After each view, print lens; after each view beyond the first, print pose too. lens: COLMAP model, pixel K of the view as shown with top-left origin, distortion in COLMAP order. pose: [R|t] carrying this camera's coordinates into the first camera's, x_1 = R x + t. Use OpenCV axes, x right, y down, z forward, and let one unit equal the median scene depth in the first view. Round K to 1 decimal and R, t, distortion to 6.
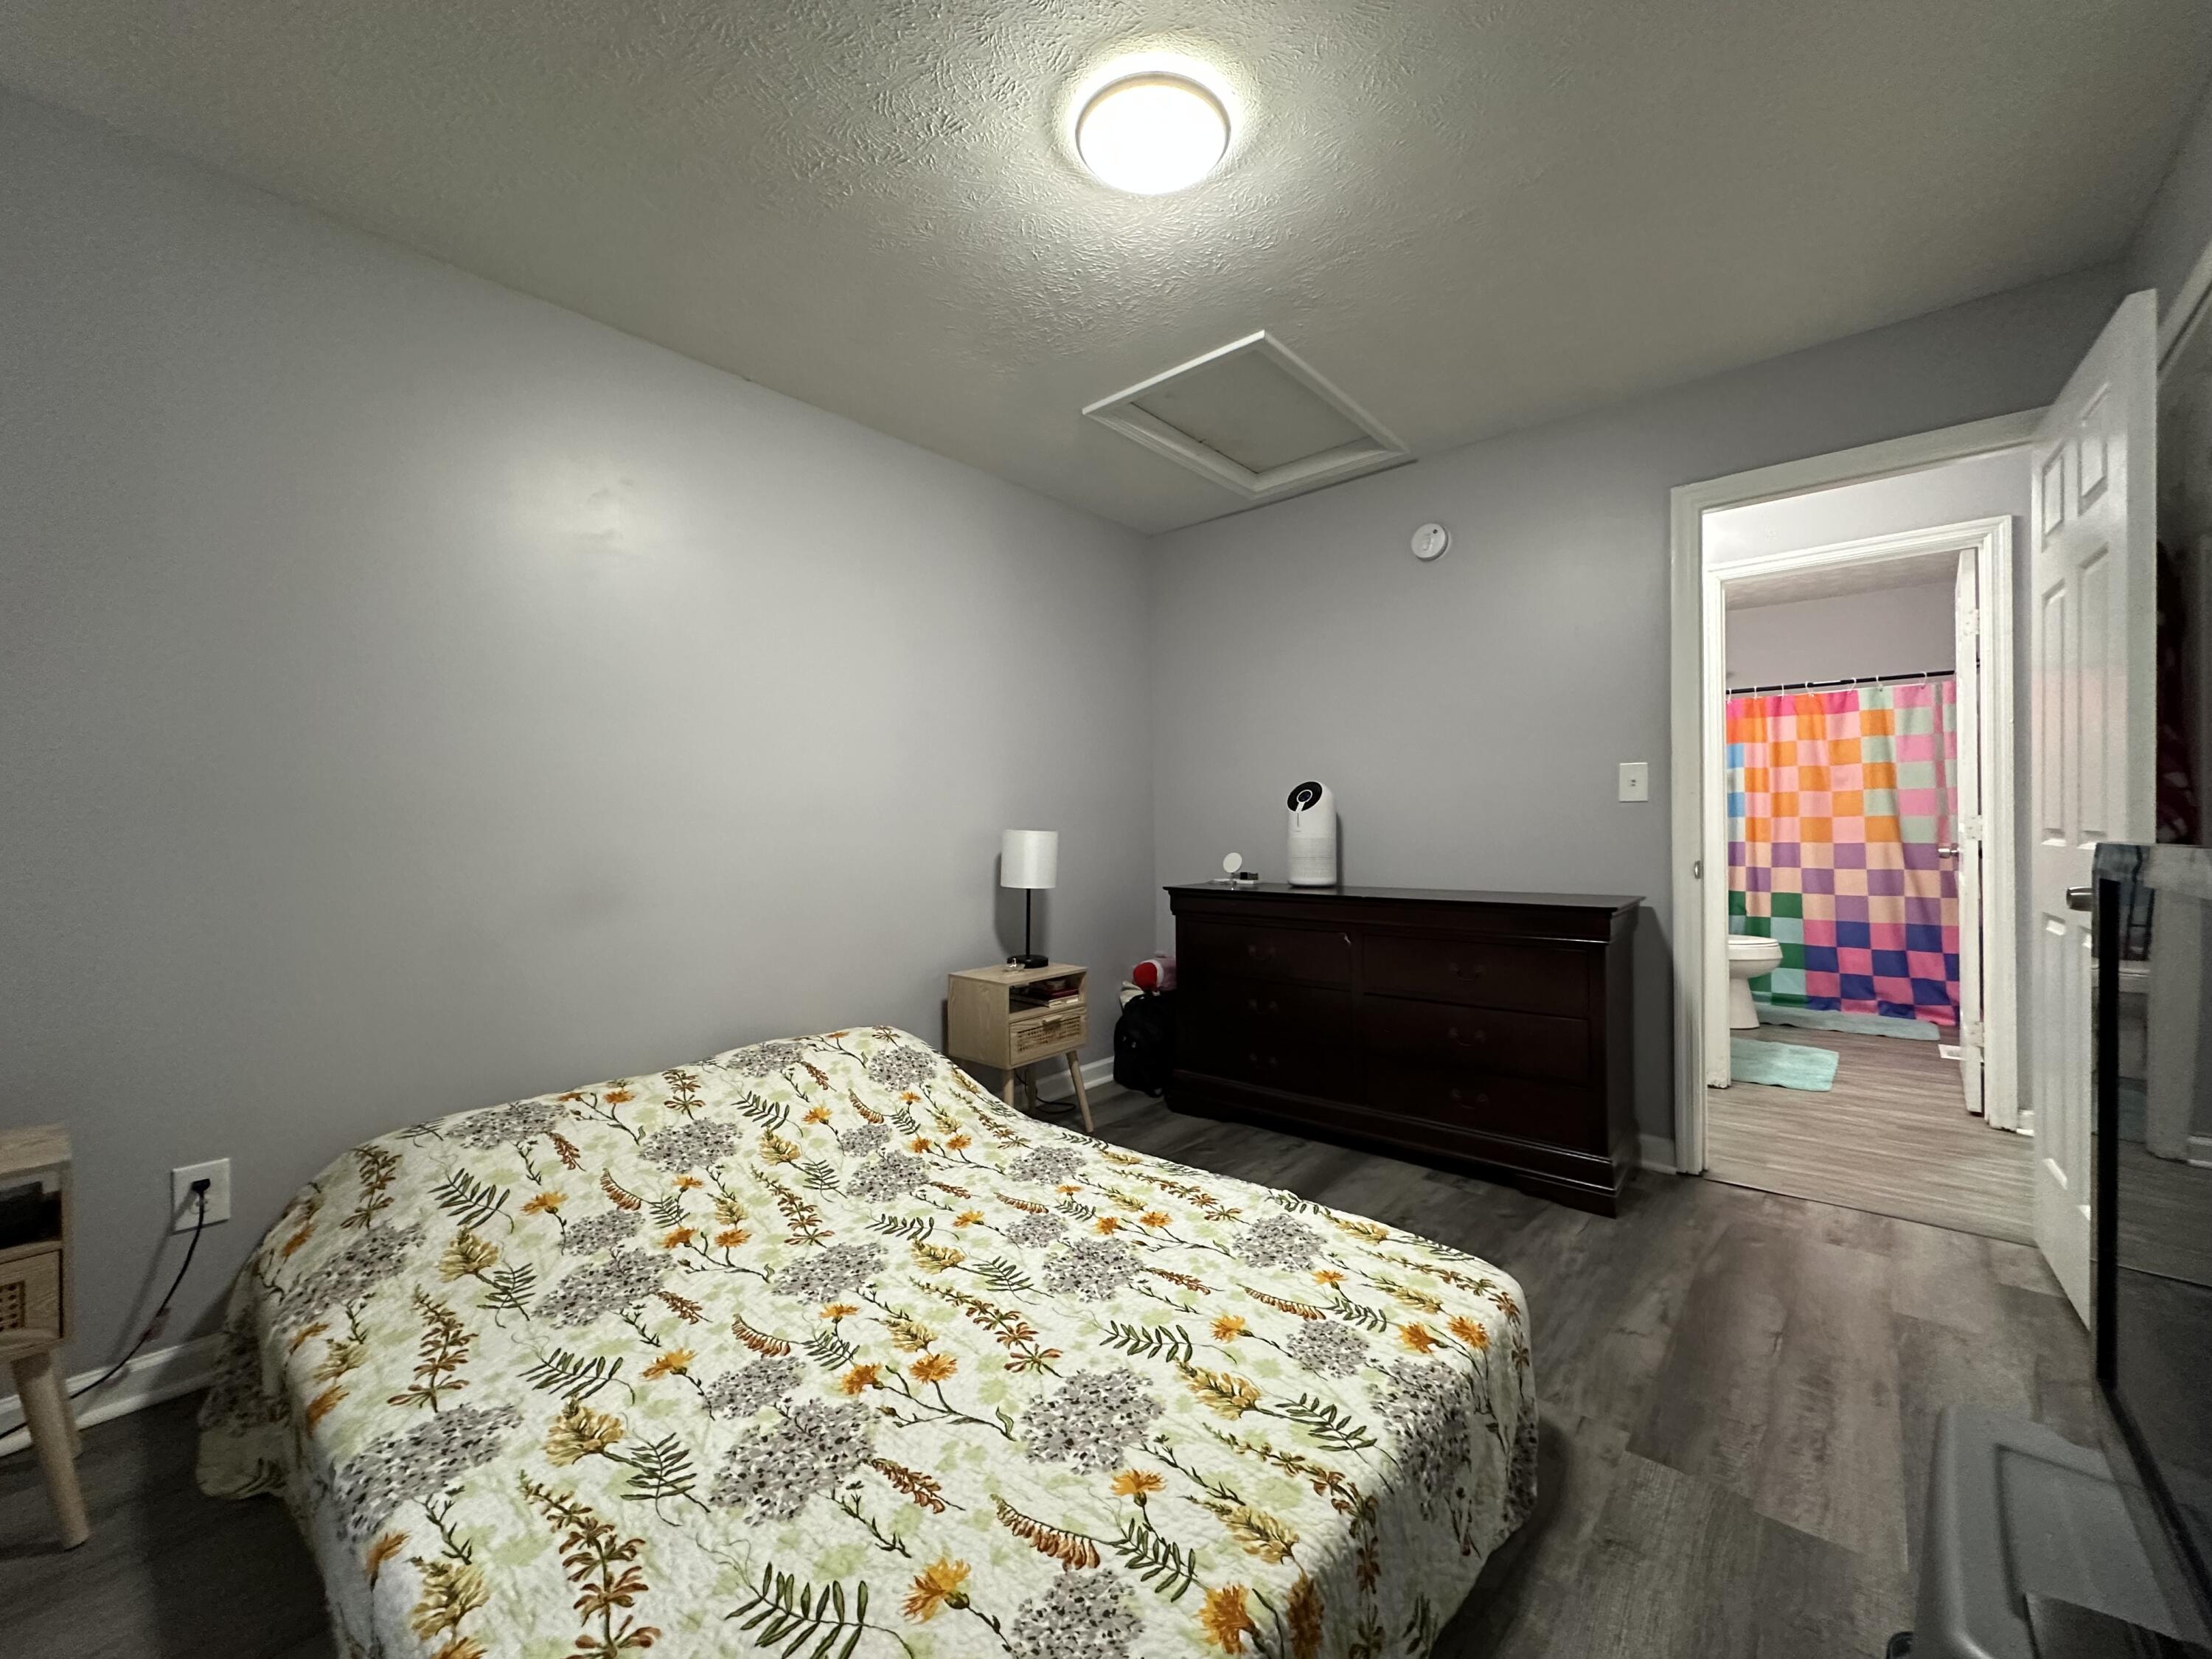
lens RADIAL K [[894.2, 0, 1105.1], [0, 894.2, 828.1], [0, 0, 1]] dist [-0.003195, -0.000154]
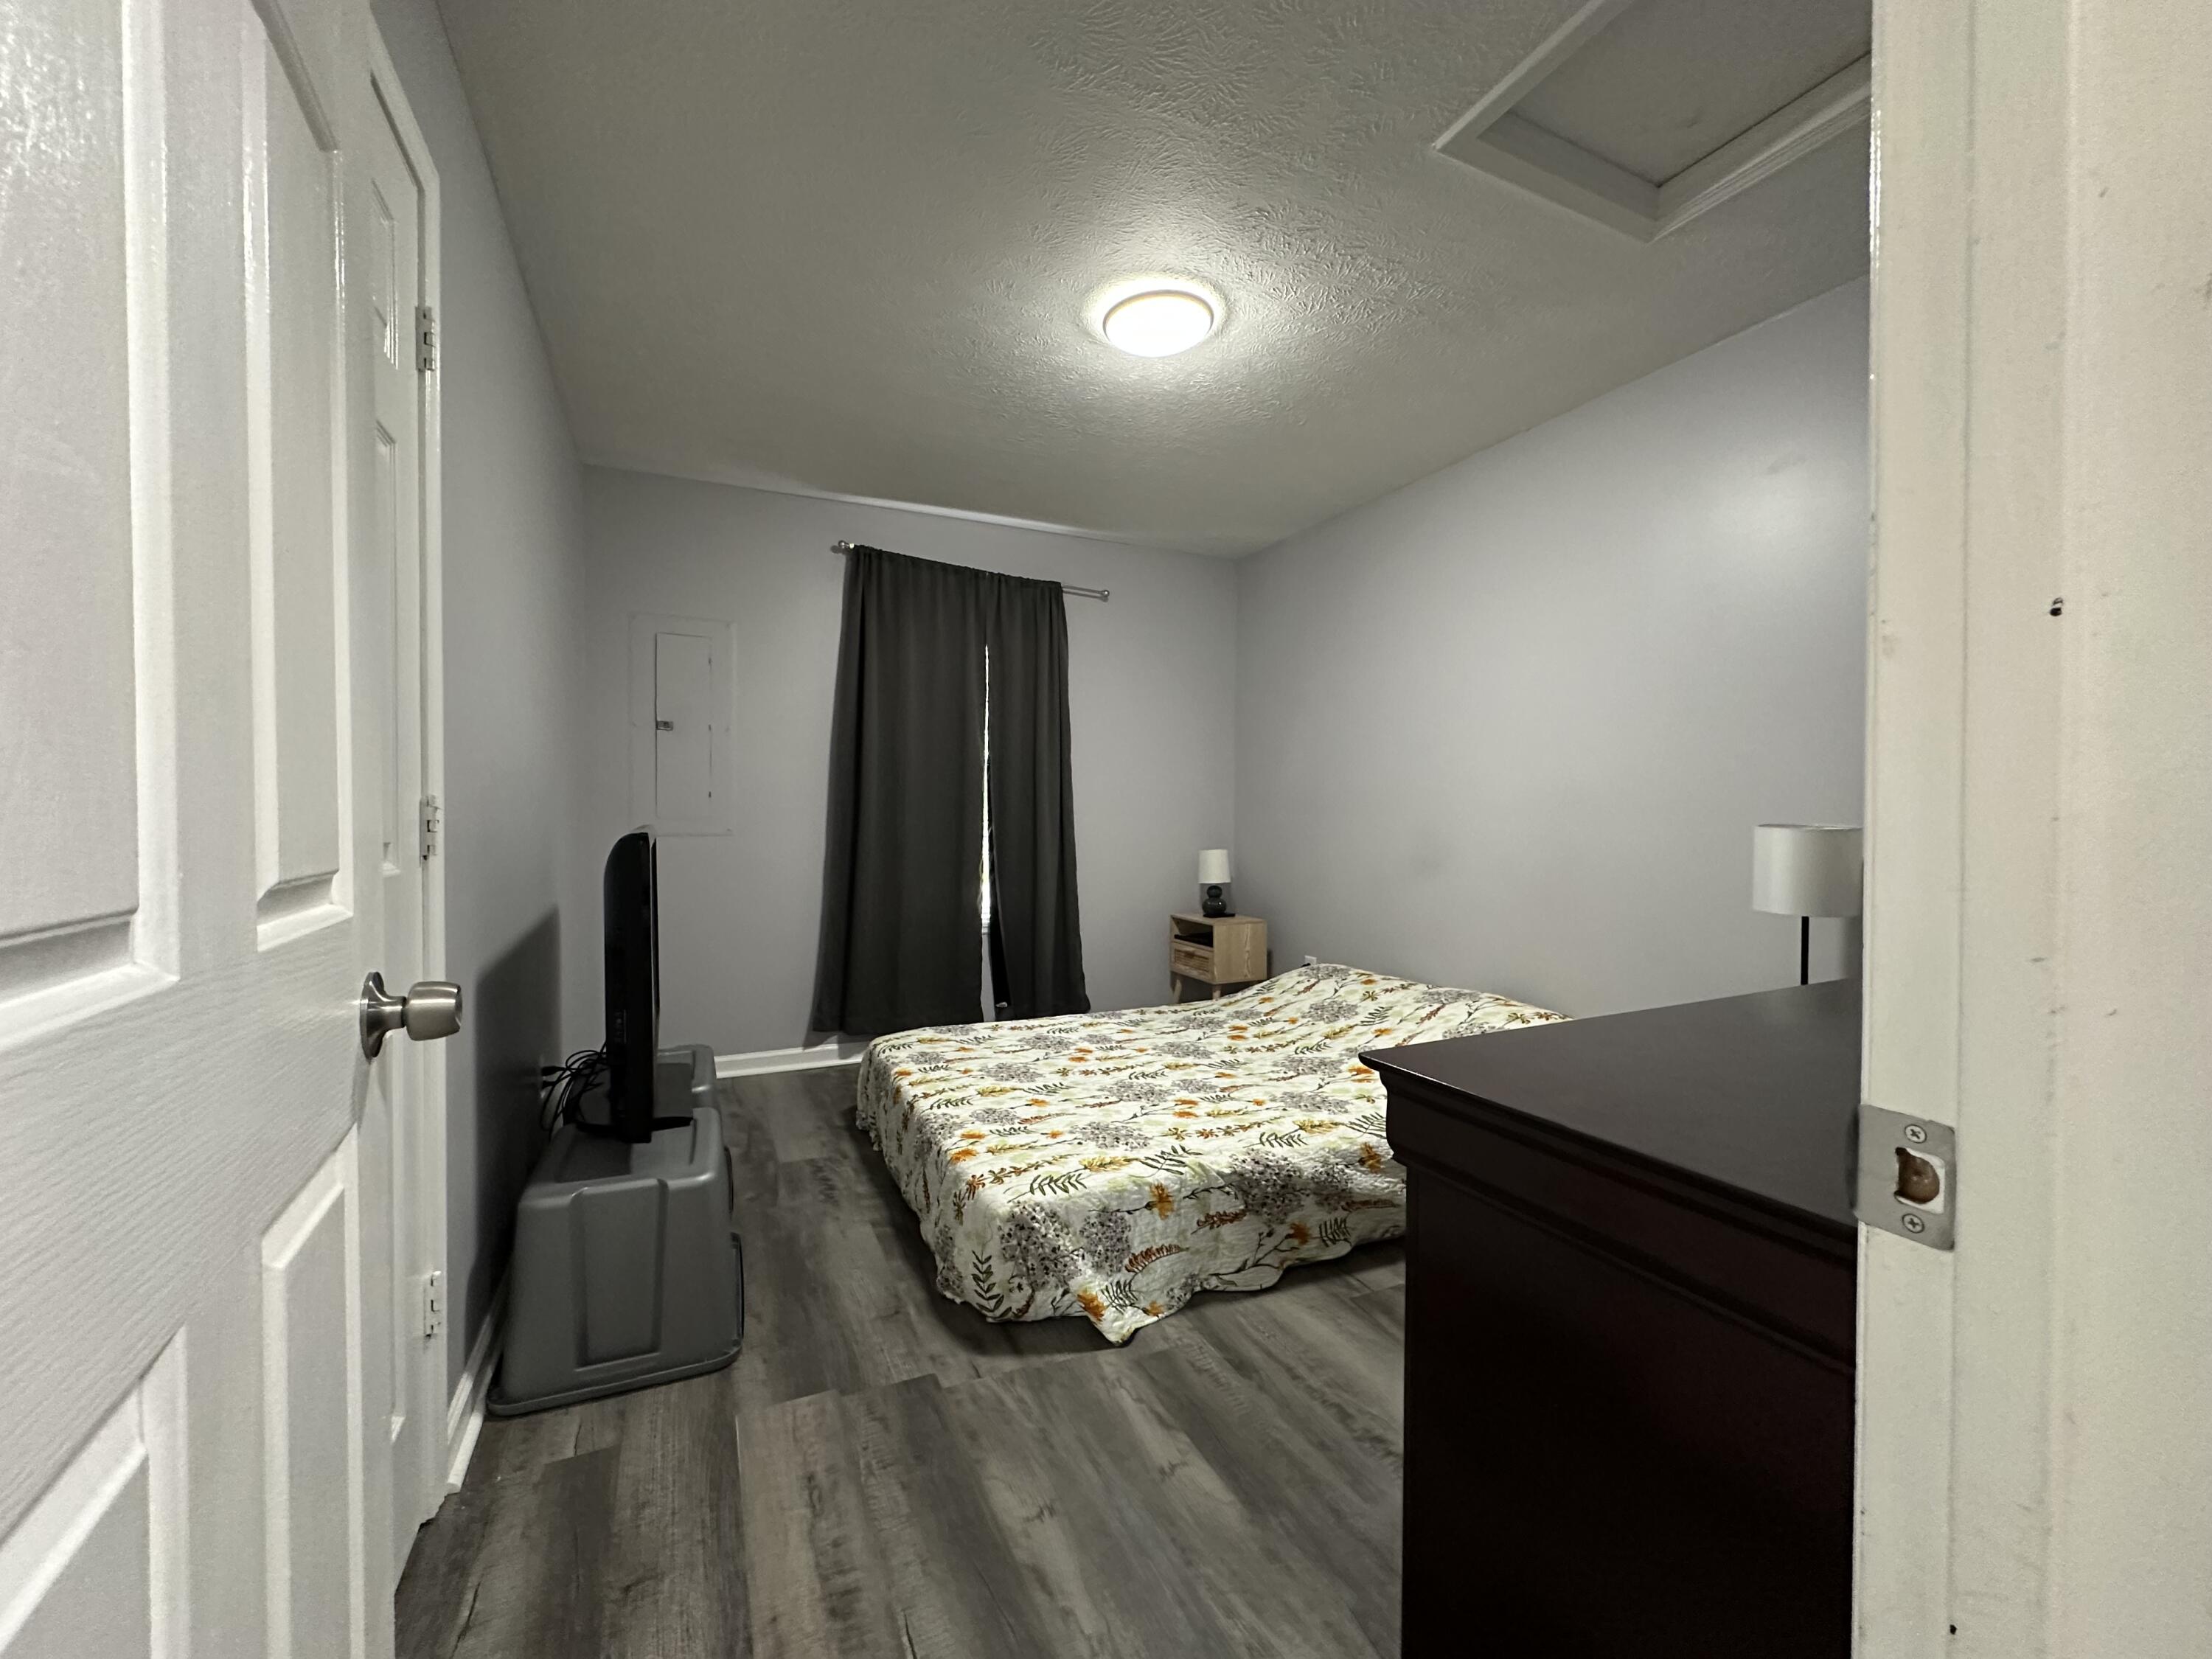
lens RADIAL K [[894.2, 0, 1104.5], [0, 894.2, 821.6], [0, 0, 1]] dist [-0.003195, -0.000154]
pose [[-0.413059, 0.018616, -0.910514, 1.667647], [0.000032, 0.999791, 0.020427, -0.034996], [0.910704, 0.008409, -0.412974, 1.822036]]
